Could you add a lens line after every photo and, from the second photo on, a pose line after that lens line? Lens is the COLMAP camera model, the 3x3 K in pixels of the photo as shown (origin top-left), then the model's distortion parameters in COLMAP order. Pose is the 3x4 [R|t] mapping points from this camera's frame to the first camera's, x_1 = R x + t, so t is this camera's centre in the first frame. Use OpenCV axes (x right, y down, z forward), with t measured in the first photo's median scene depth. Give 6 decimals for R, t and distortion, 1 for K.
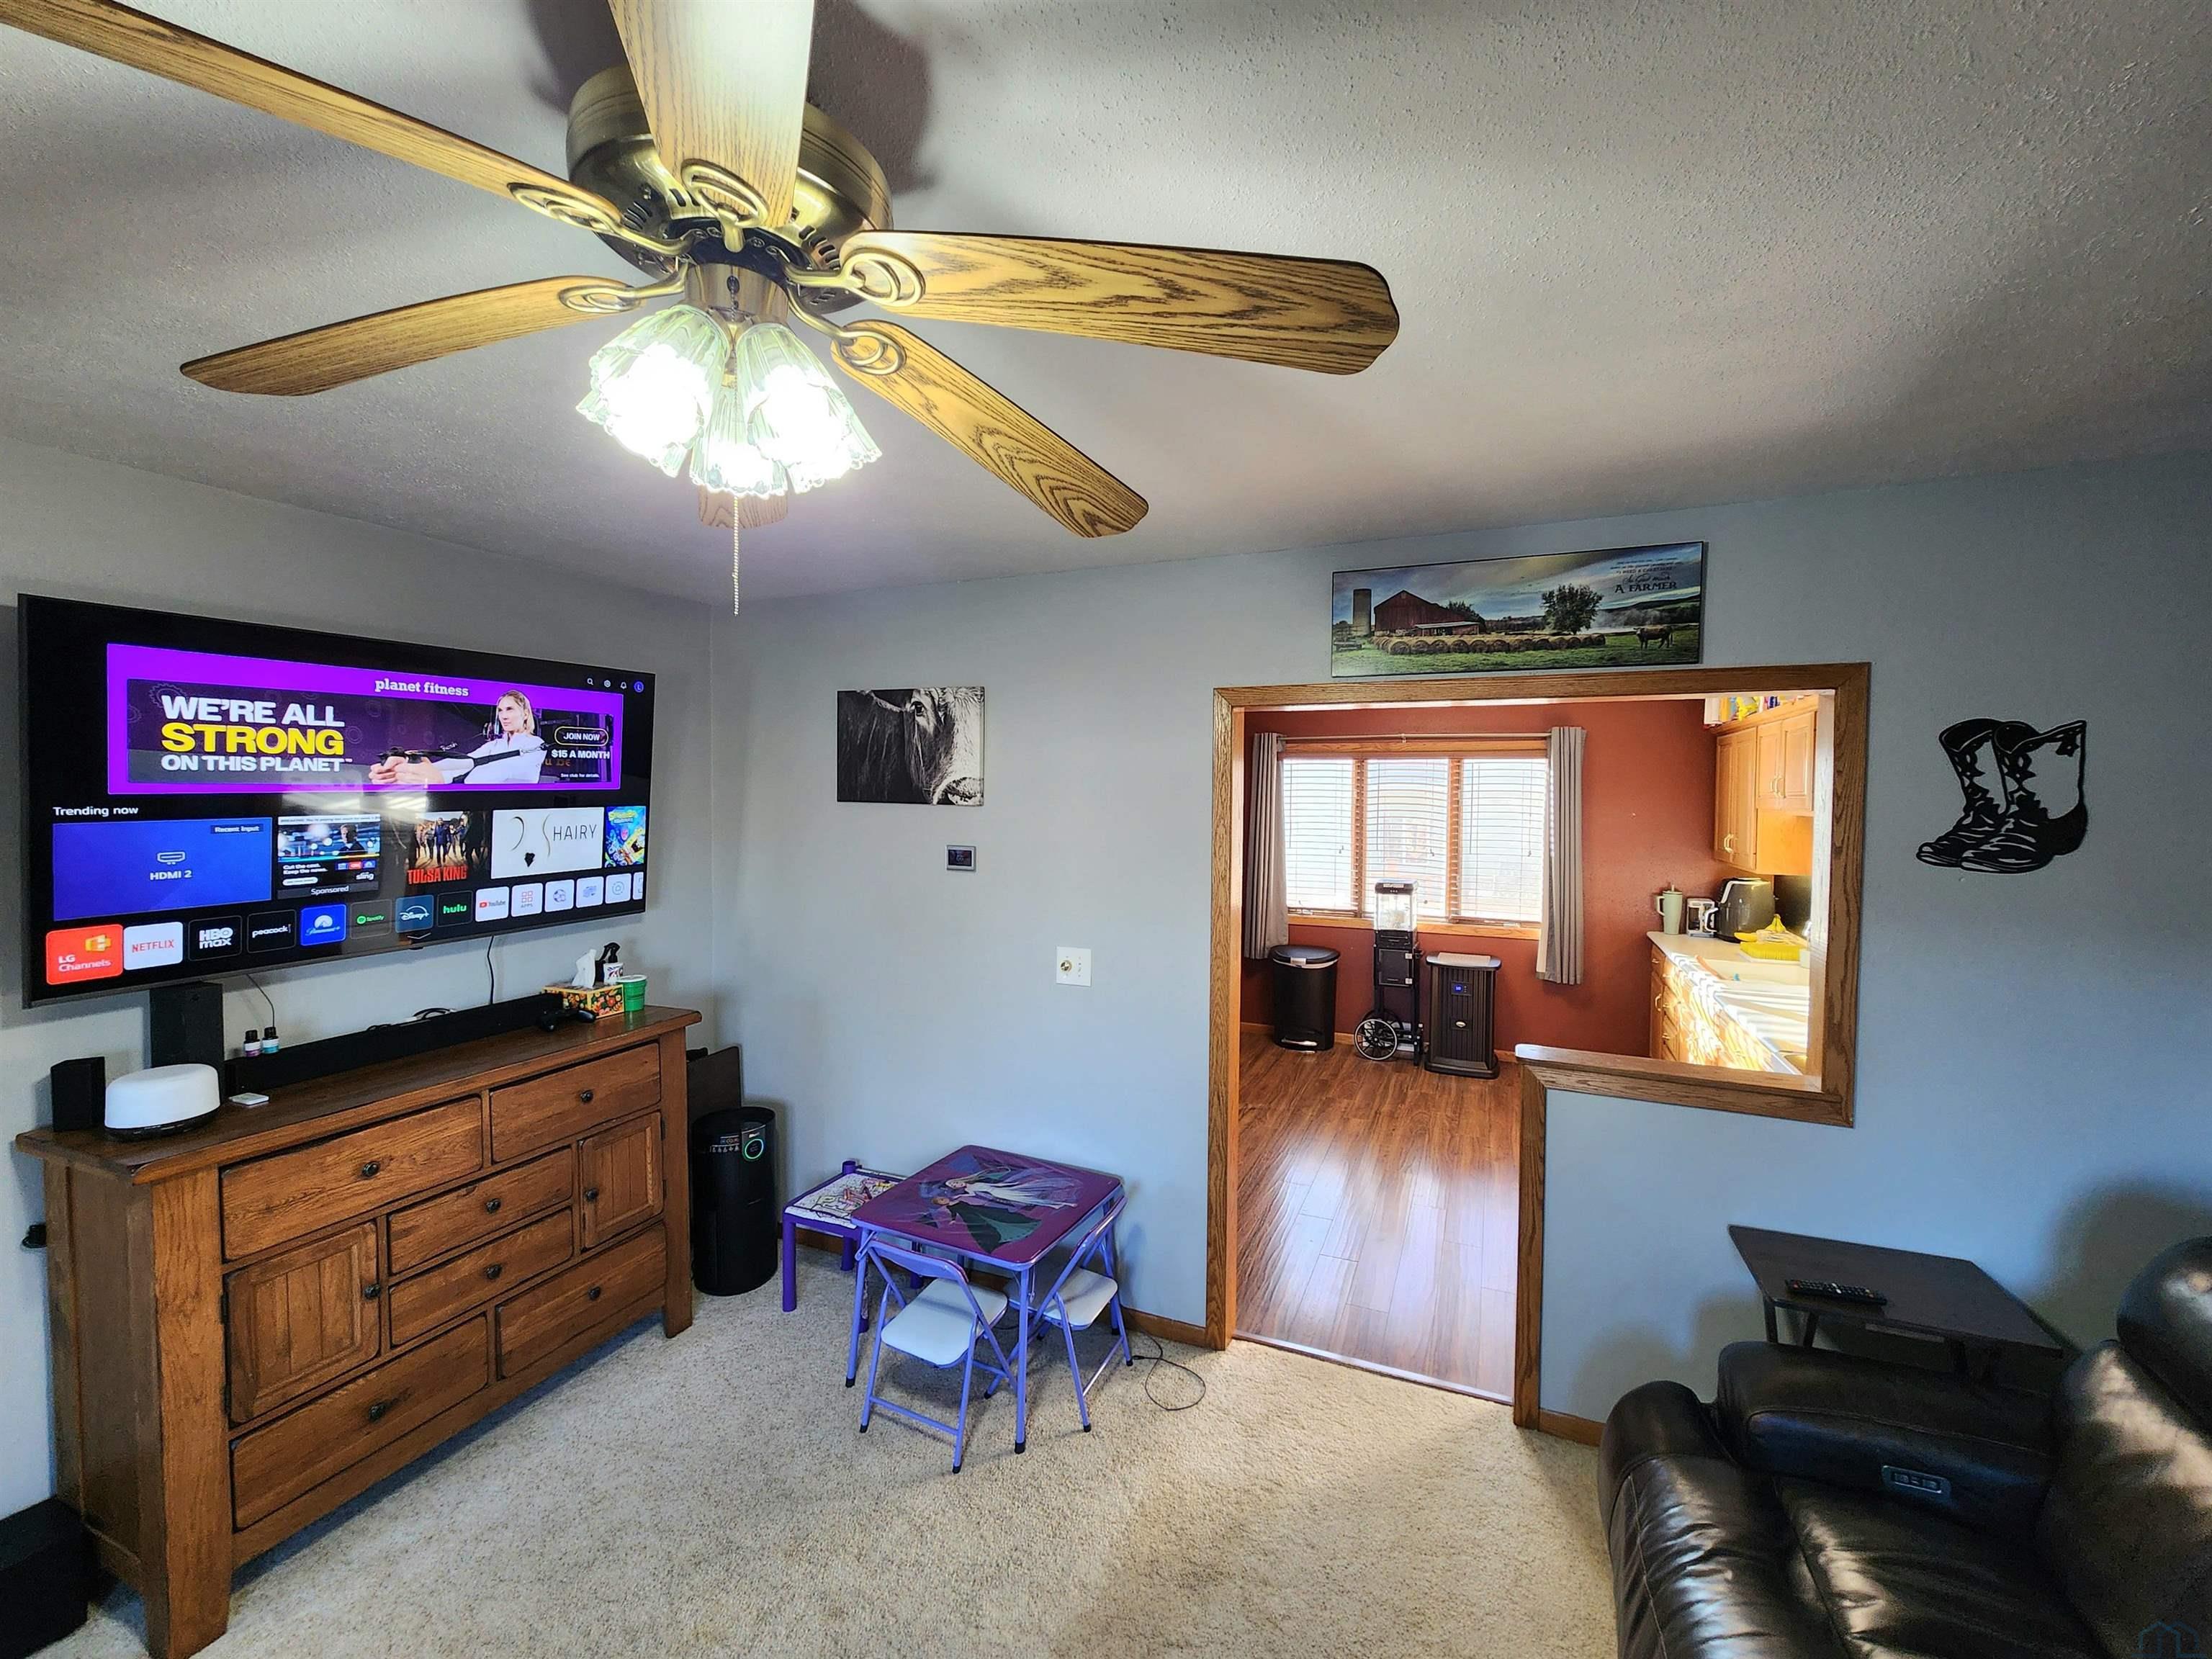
lens RADIAL K [[899.7, 0, 1133.5], [0, 899.7, 820.5], [0, 0, 1]] dist [0.000074, -0.000200]
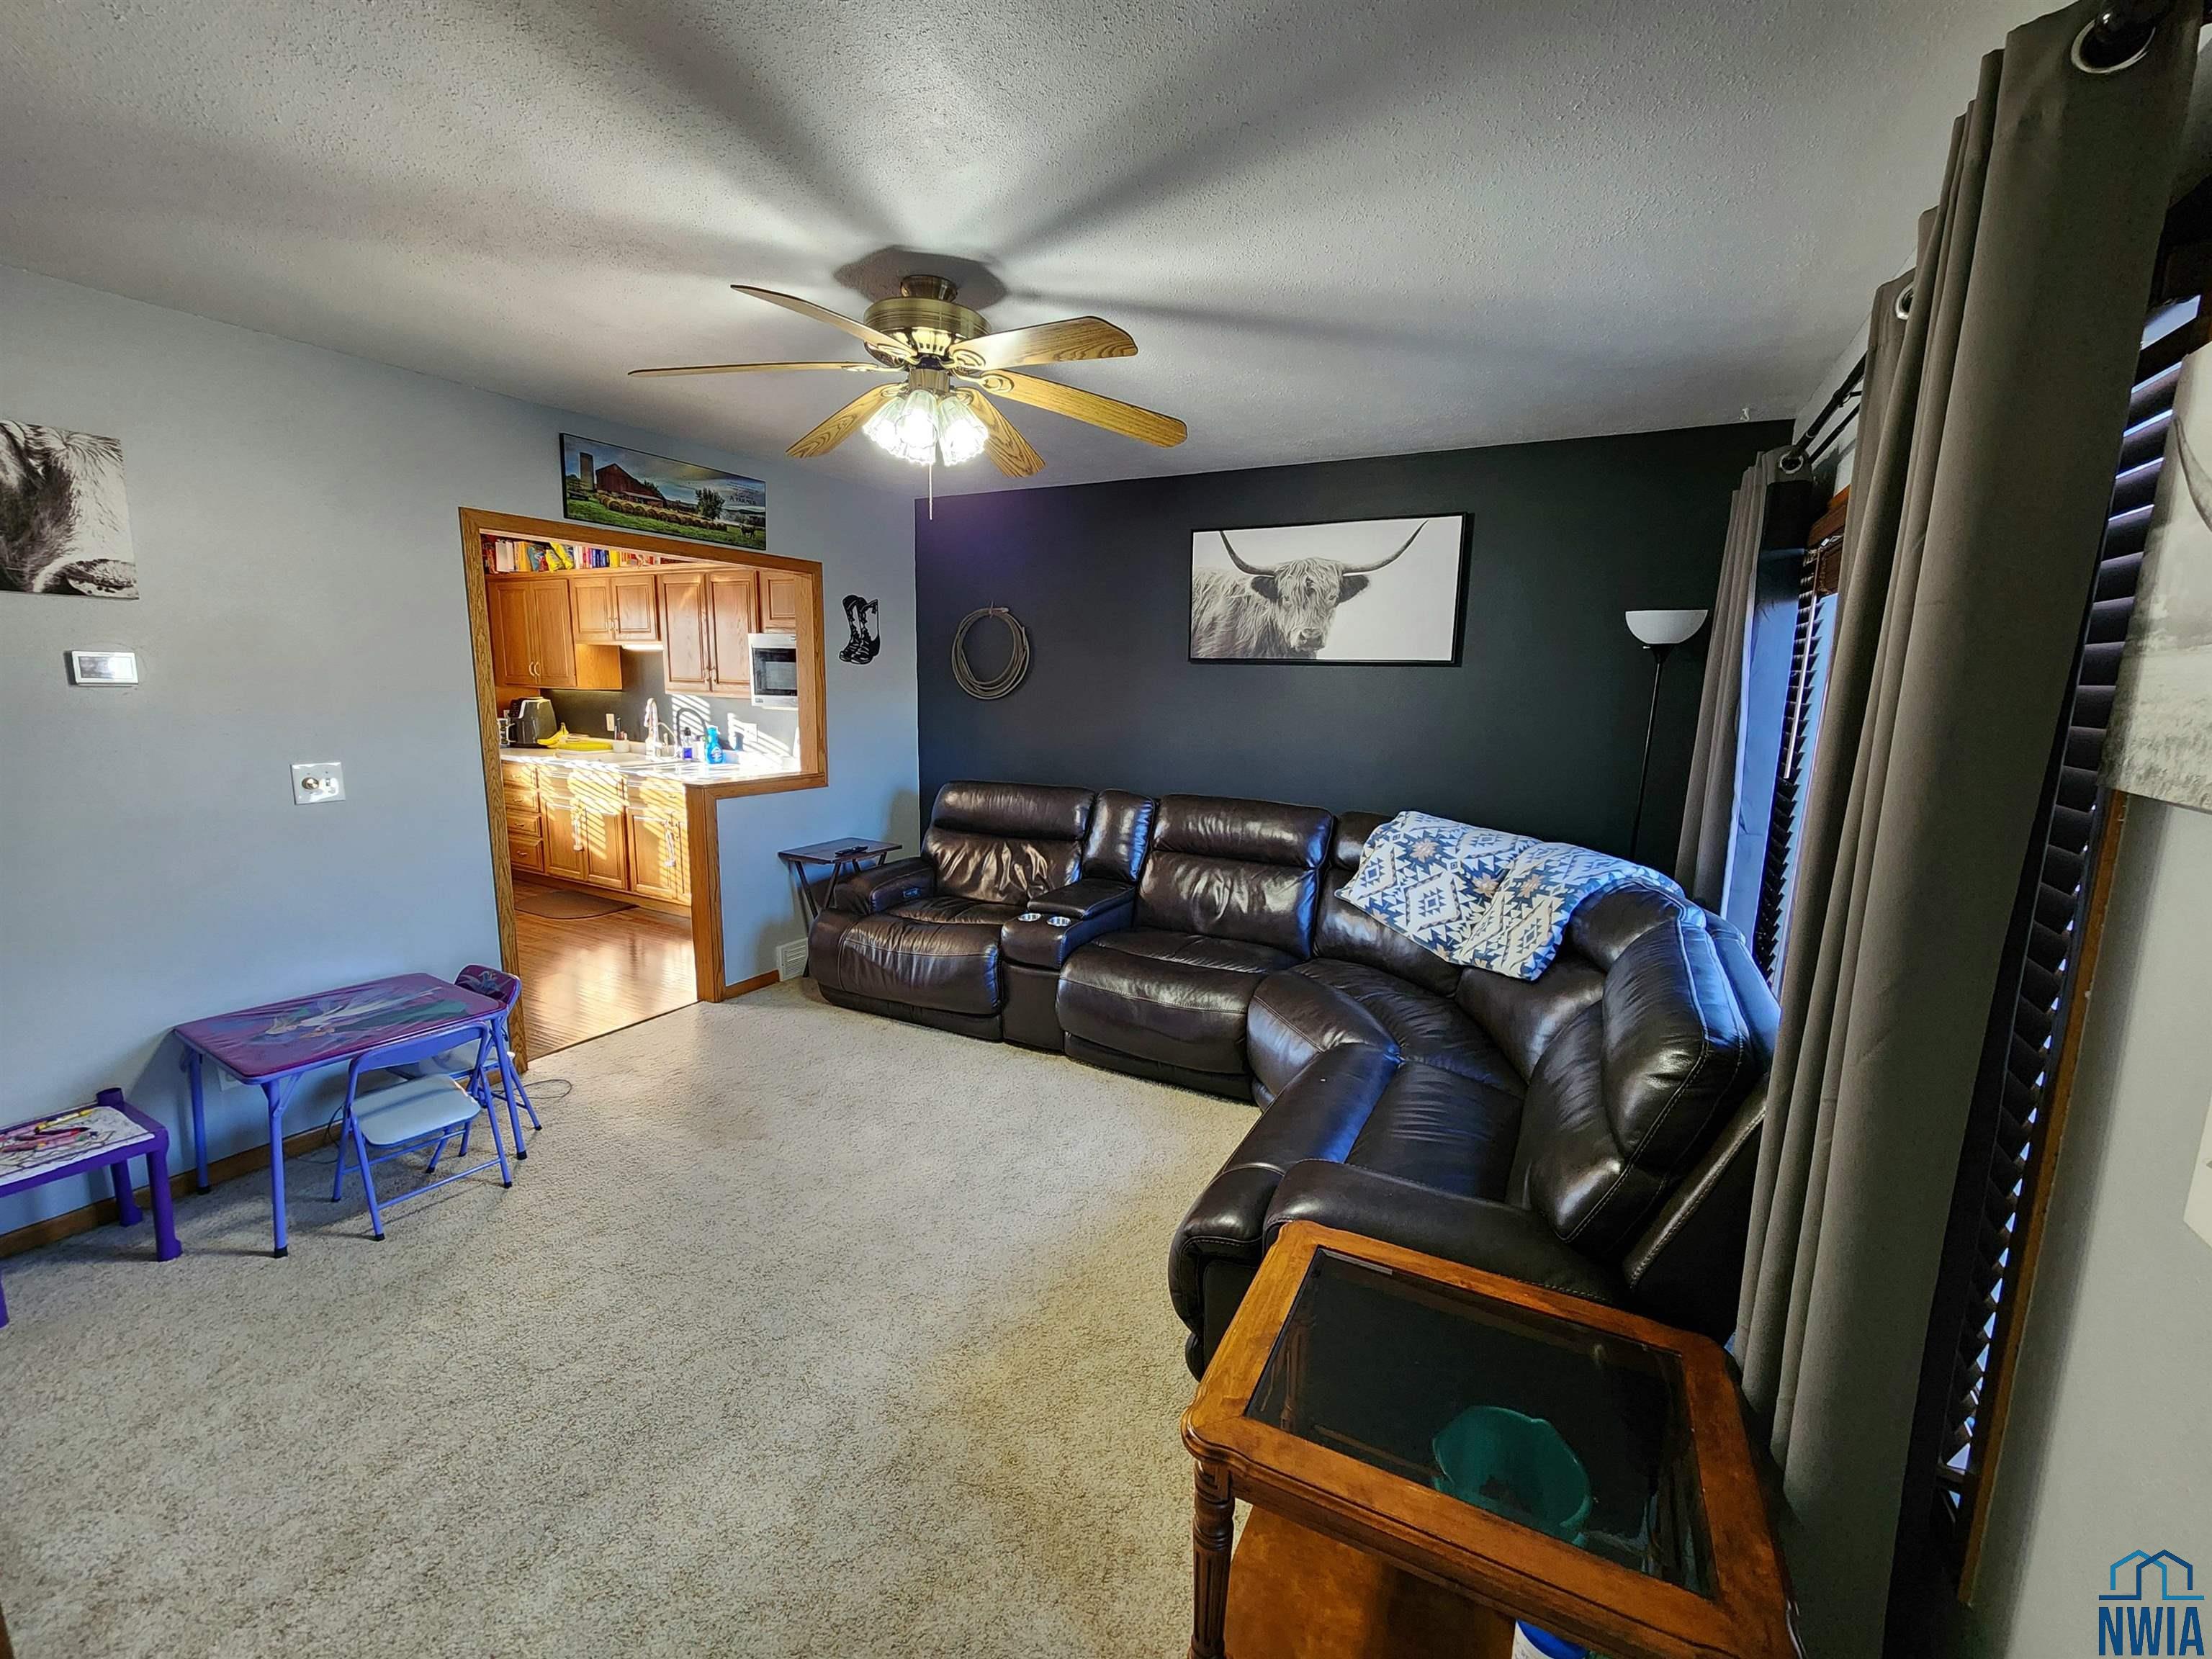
lens RADIAL K [[899.7, 0, 1133.5], [0, 899.7, 820.5], [0, 0, 1]] dist [0.000074, -0.000200]
pose [[0.086923, -0.168010, 0.981946, -1.060806], [0.007257, 0.985757, 0.168020, 0.057041], [-0.996189, -0.007479, 0.086904, 0.081936]]
